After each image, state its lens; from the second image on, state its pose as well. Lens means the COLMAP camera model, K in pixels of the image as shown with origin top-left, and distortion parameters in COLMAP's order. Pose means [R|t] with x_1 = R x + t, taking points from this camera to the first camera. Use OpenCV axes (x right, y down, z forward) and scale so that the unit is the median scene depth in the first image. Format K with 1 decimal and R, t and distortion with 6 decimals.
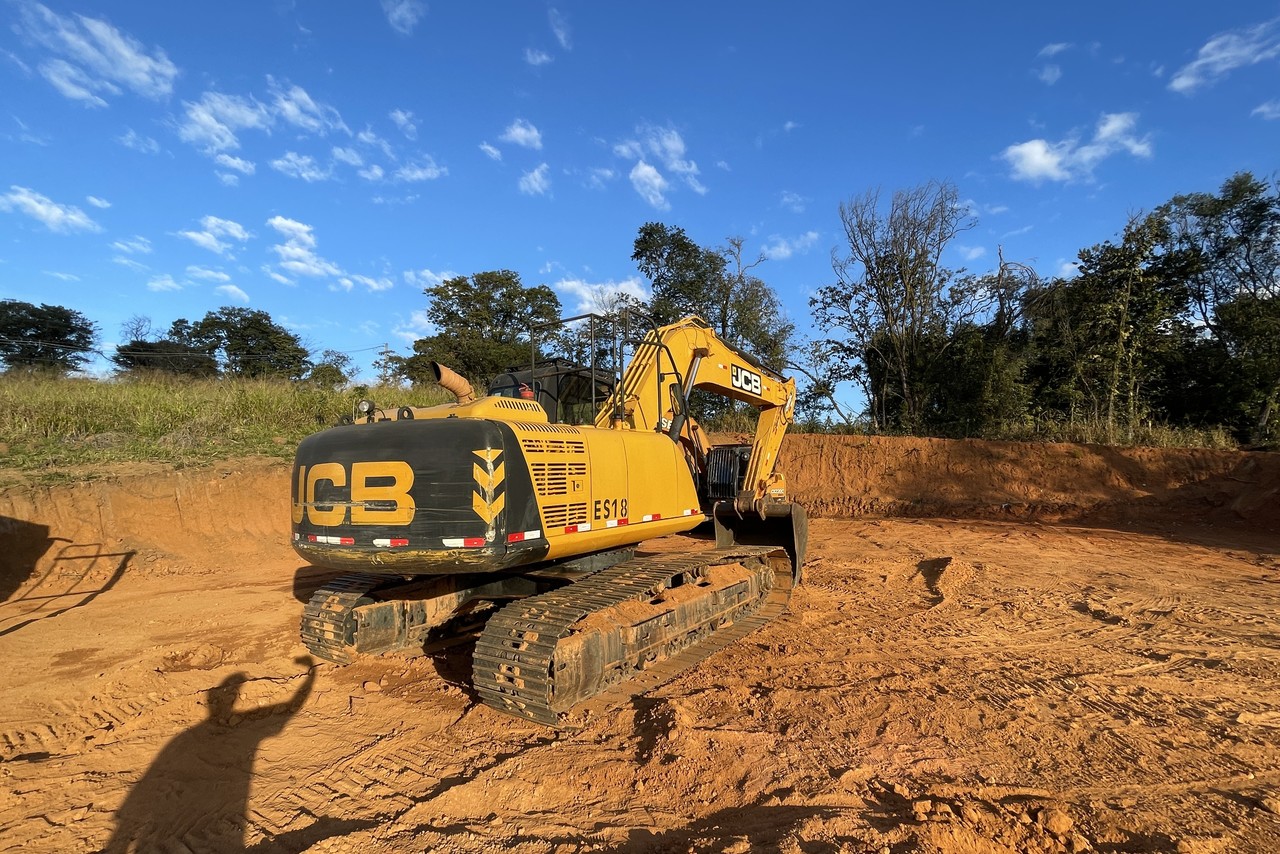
lens RADIAL K [[593.7, 0, 645.1], [0, 593.7, 431.0], [0, 0, 1]] dist [0.001289, 0.000446]
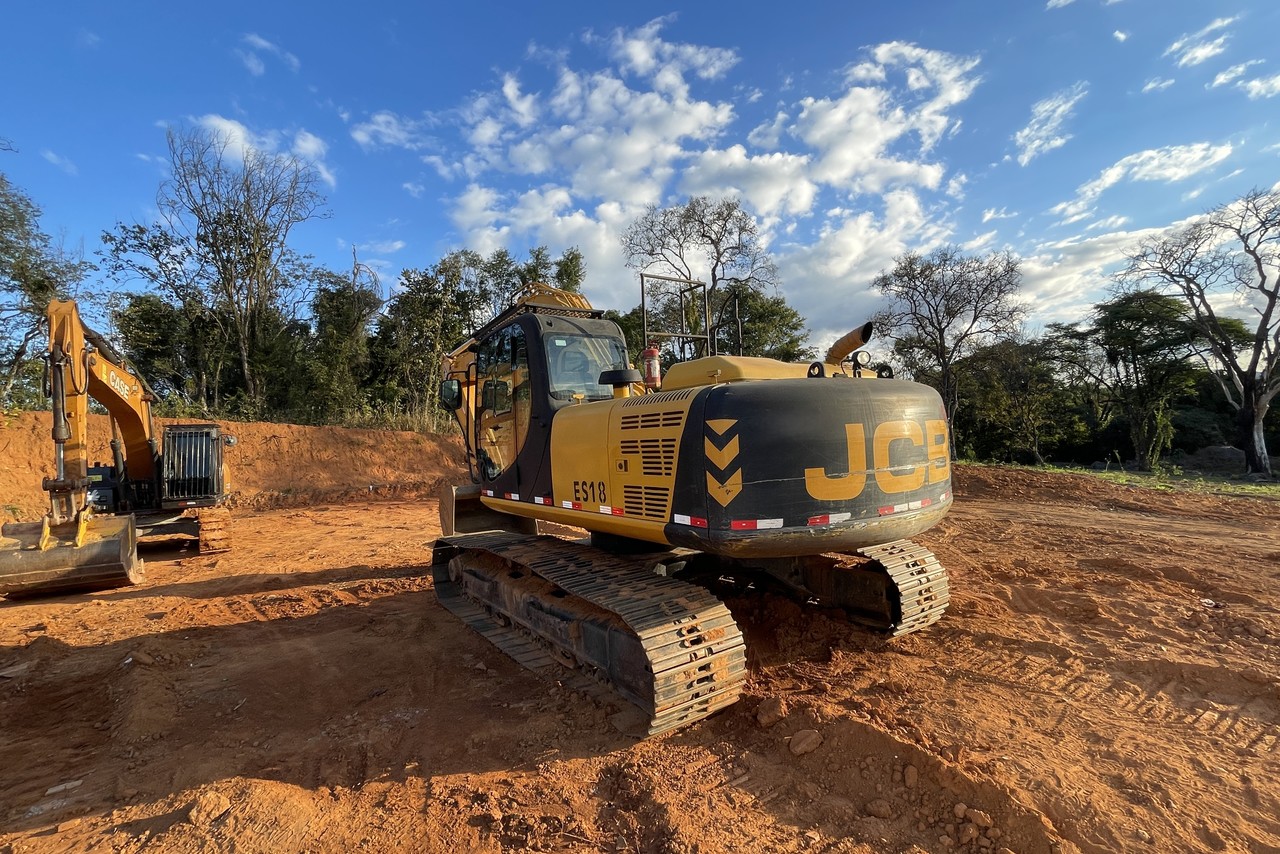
lens RADIAL K [[593.7, 0, 644.7], [0, 593.7, 430.8], [0, 0, 1]] dist [0.001289, 0.000446]
pose [[0.369839, 0.013420, 0.928999, -0.214806], [-0.030104, 0.999544, -0.002454, 0.007396], [-0.928608, -0.027059, 0.370074, 0.122560]]
